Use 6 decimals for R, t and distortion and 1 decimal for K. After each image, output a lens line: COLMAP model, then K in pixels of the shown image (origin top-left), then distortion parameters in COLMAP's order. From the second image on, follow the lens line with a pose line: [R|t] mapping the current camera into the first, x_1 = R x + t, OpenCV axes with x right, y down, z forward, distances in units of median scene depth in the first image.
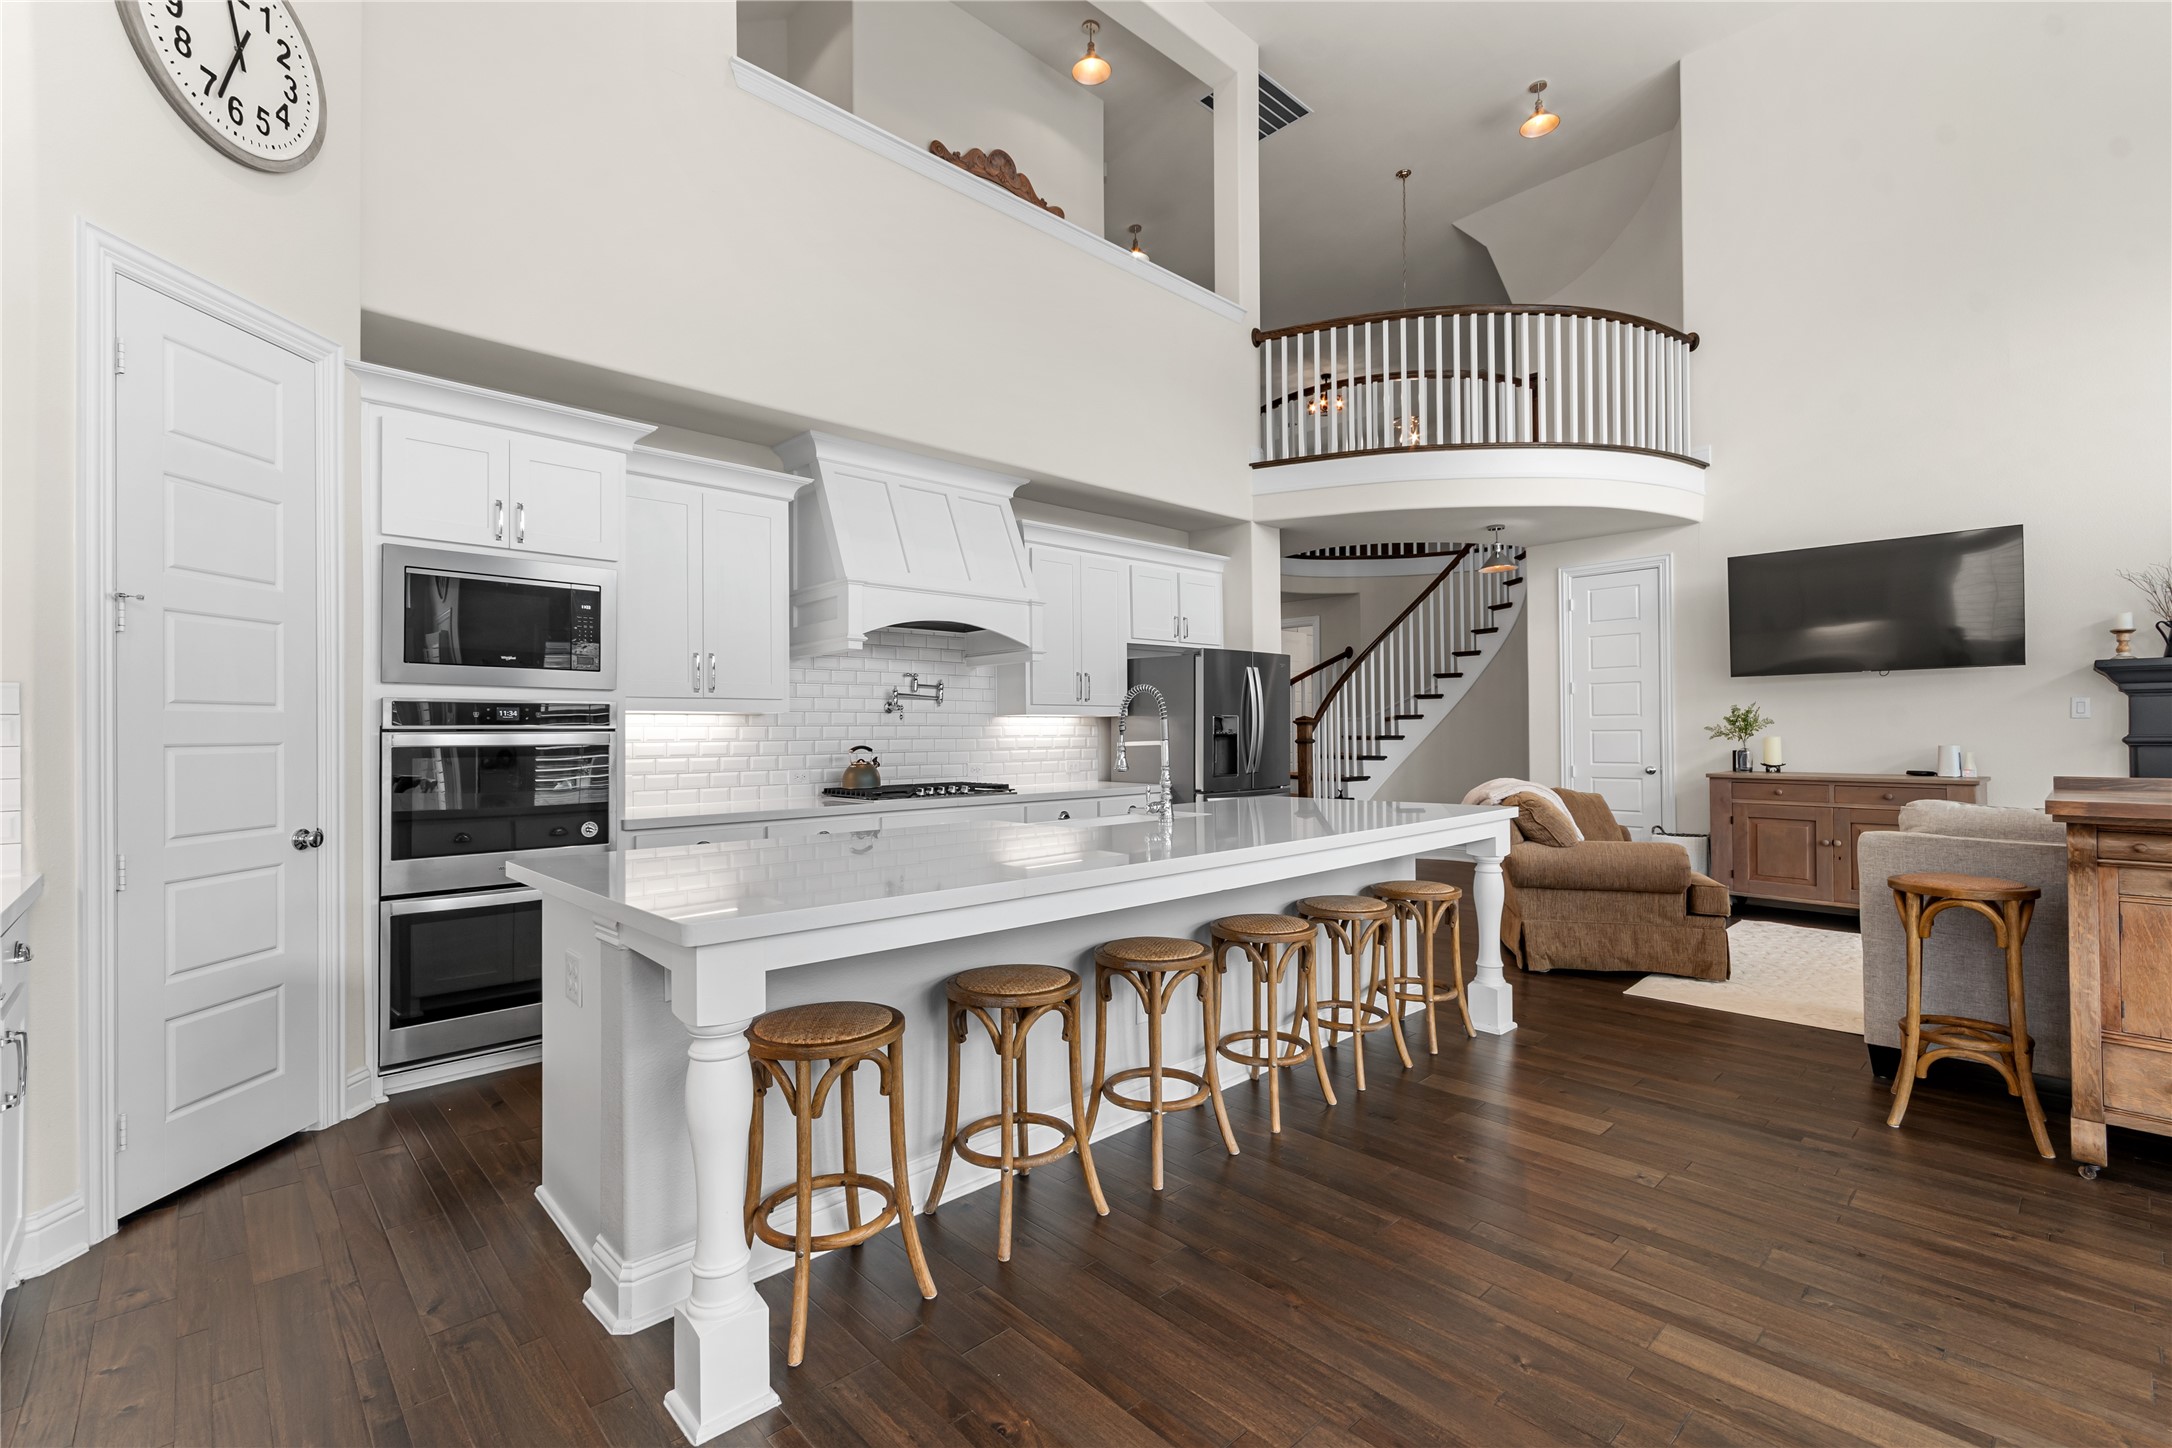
lens RADIAL K [[956.8, 0, 1079.9], [0, 956.8, 731.2], [0, 0, 1]] dist [0.002560, -0.000073]
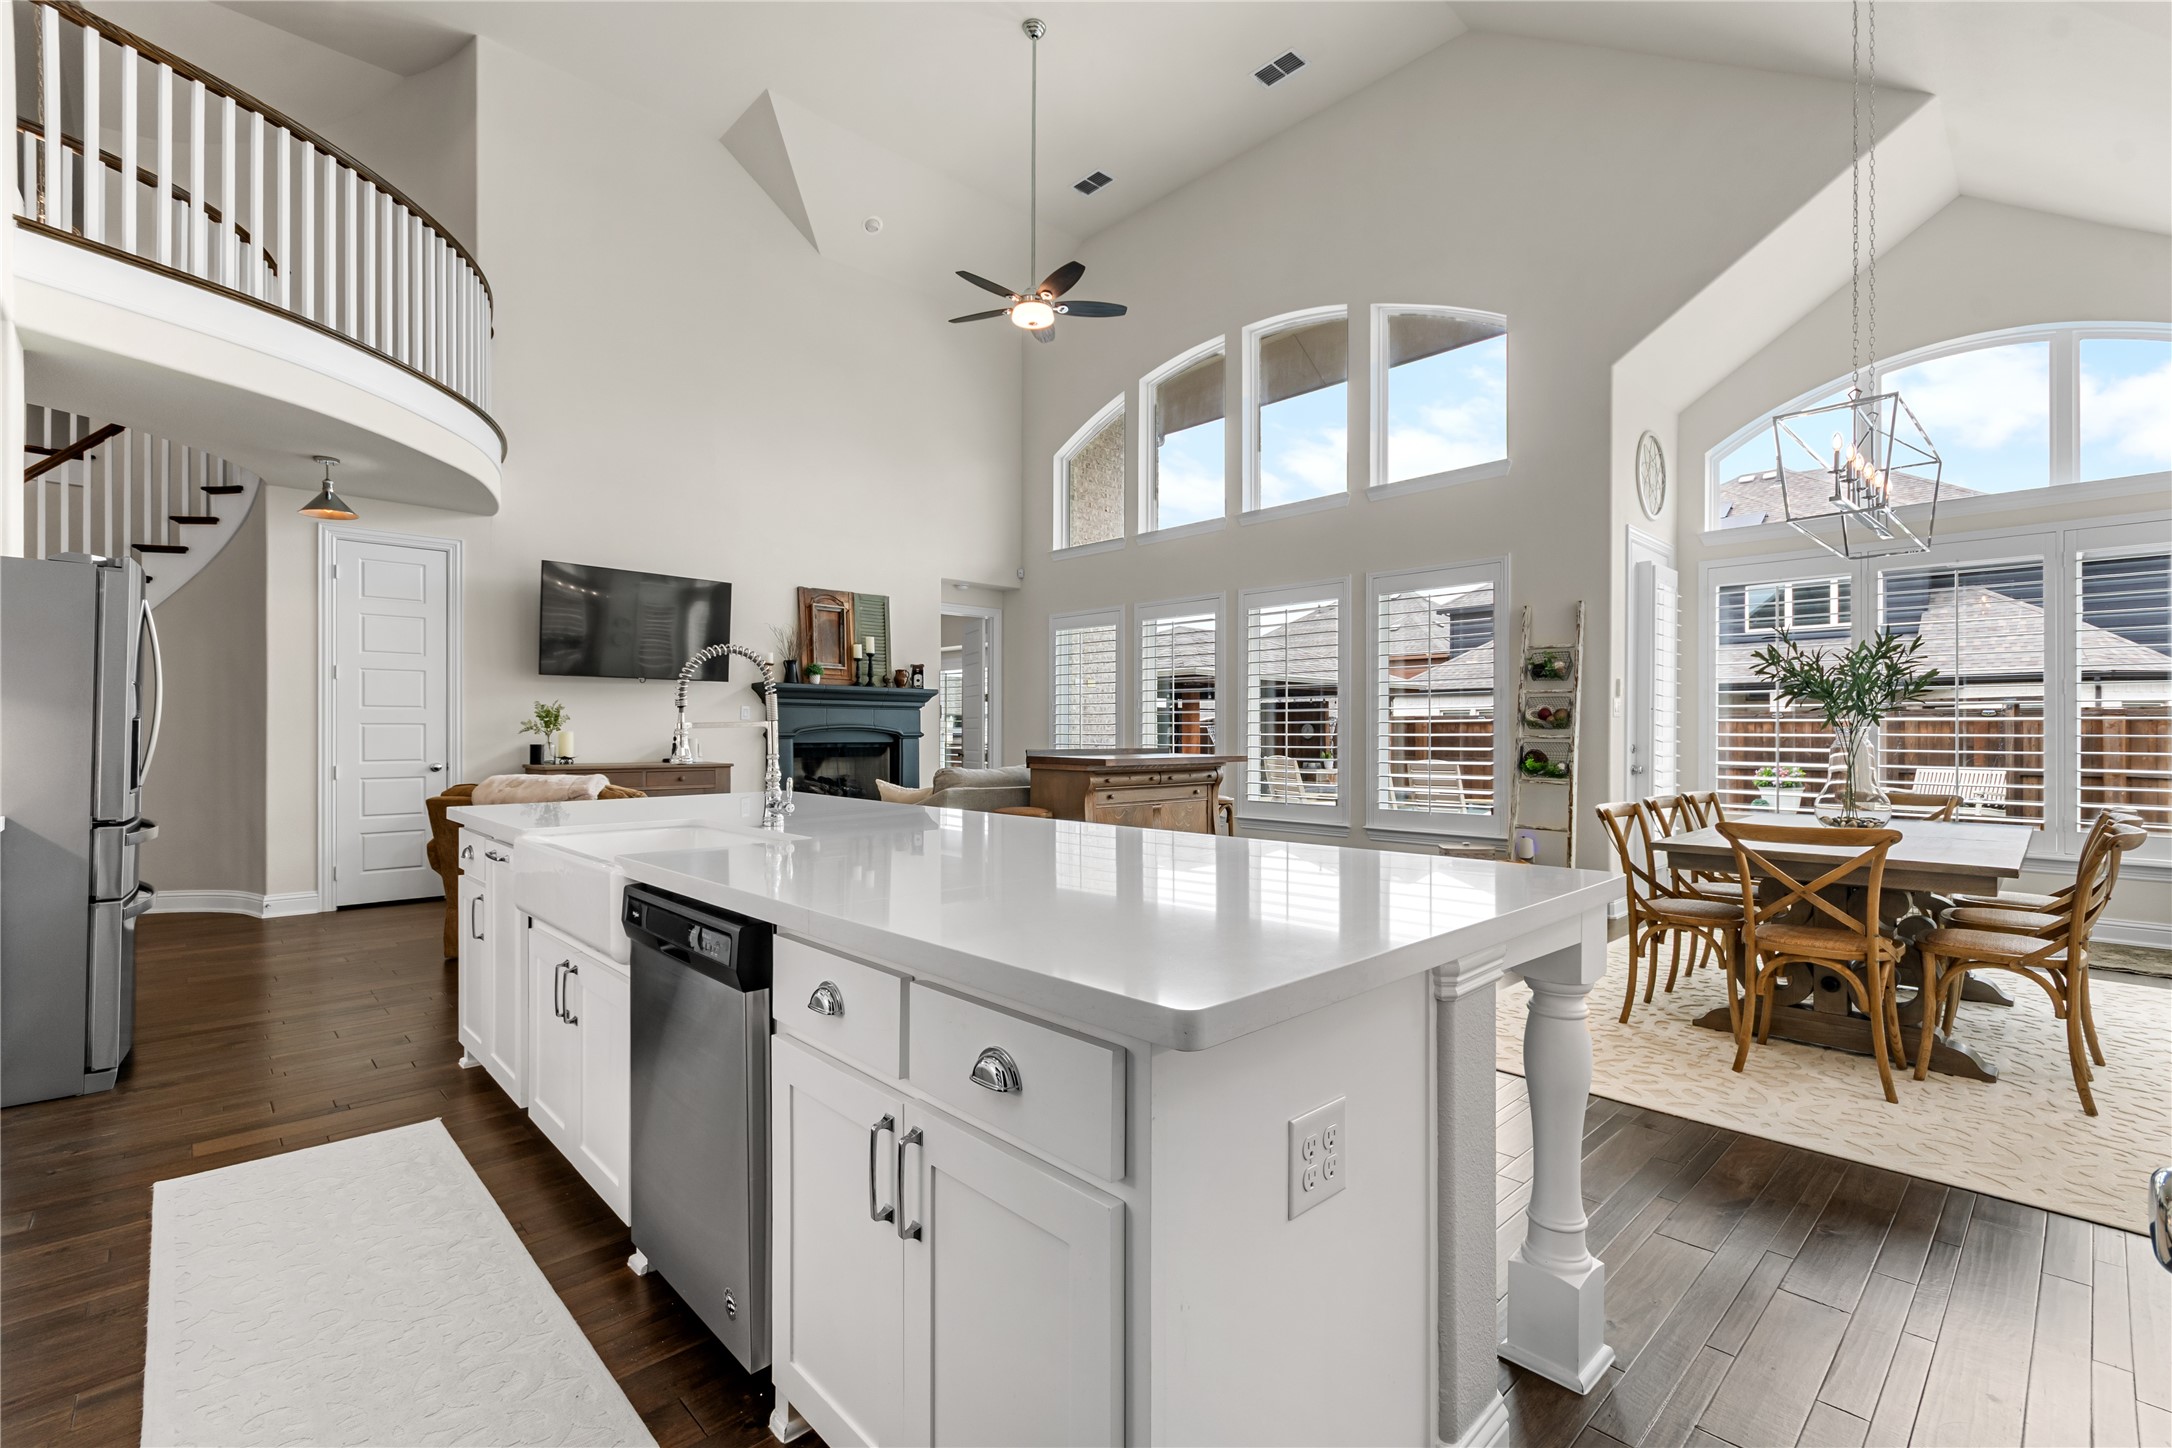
lens RADIAL K [[956.8, 0, 1079.9], [0, 956.8, 731.2], [0, 0, 1]] dist [0.002560, -0.000073]
pose [[-0.001814, 0.010116, 0.999947, -0.471917], [-0.005408, 0.999934, -0.010126, 0.017274], [-0.999984, -0.005426, -0.001759, 0.525252]]
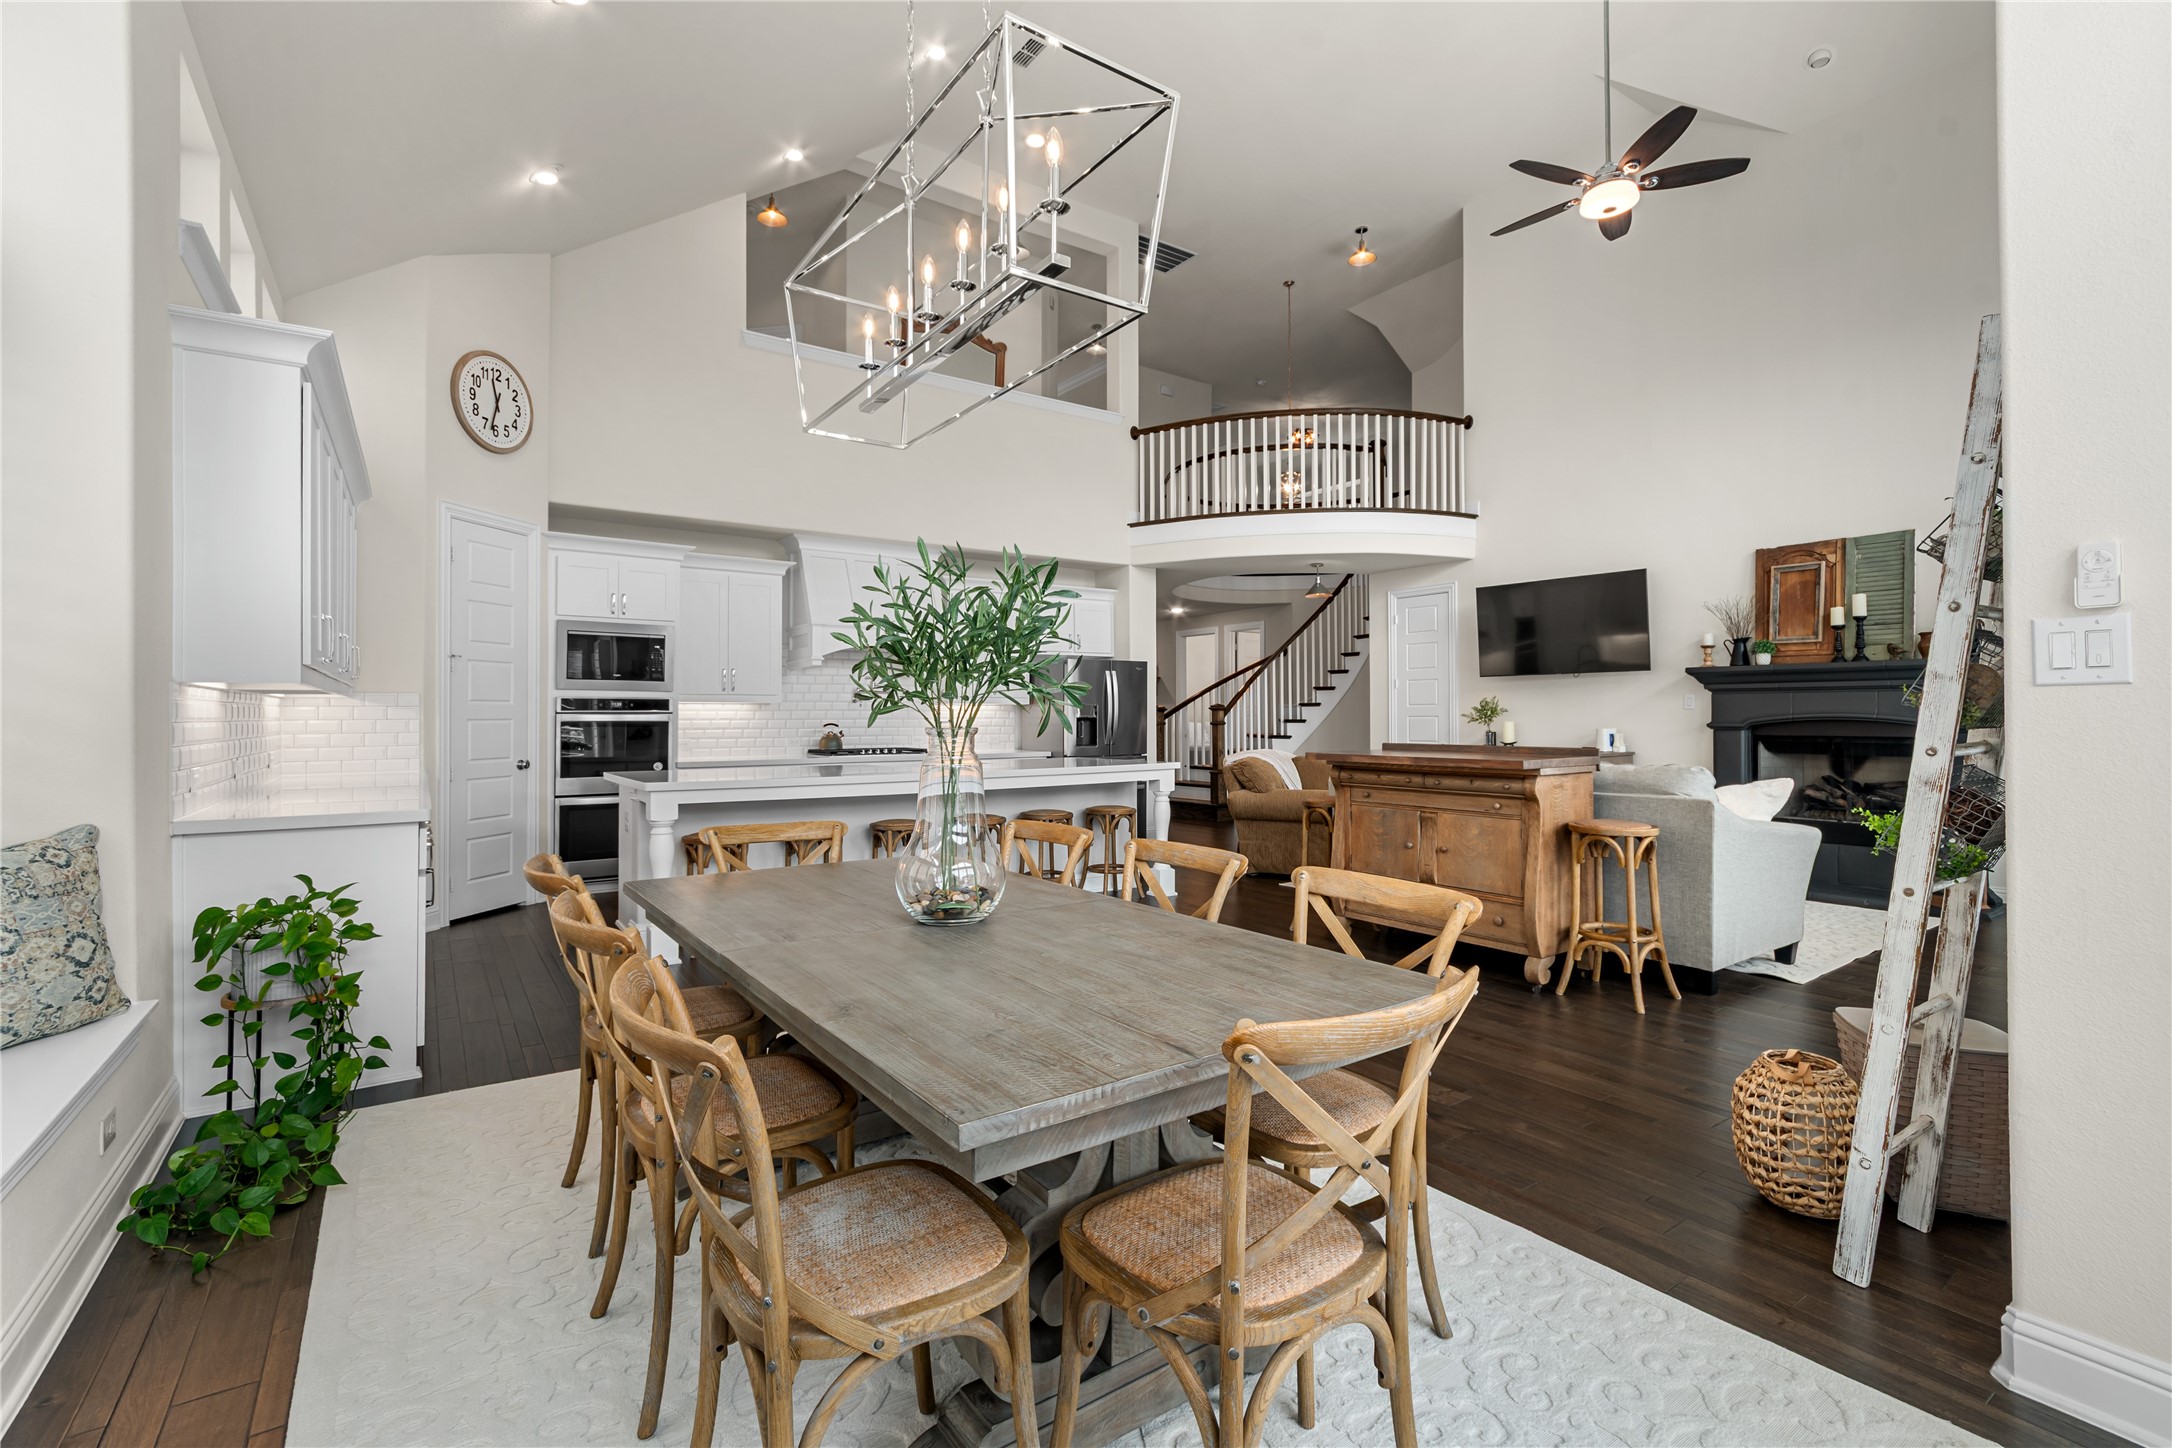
lens RADIAL K [[948.1, 0, 1070.3], [0, 948.1, 714.2], [0, 0, 1]] dist [-0.000316, 0.000093]
pose [[0.988335, 0.005598, -0.152192, 0.402741], [-0.005394, 0.999984, 0.001750, -0.004499], [0.152200, -0.000909, 0.988349, -0.504775]]
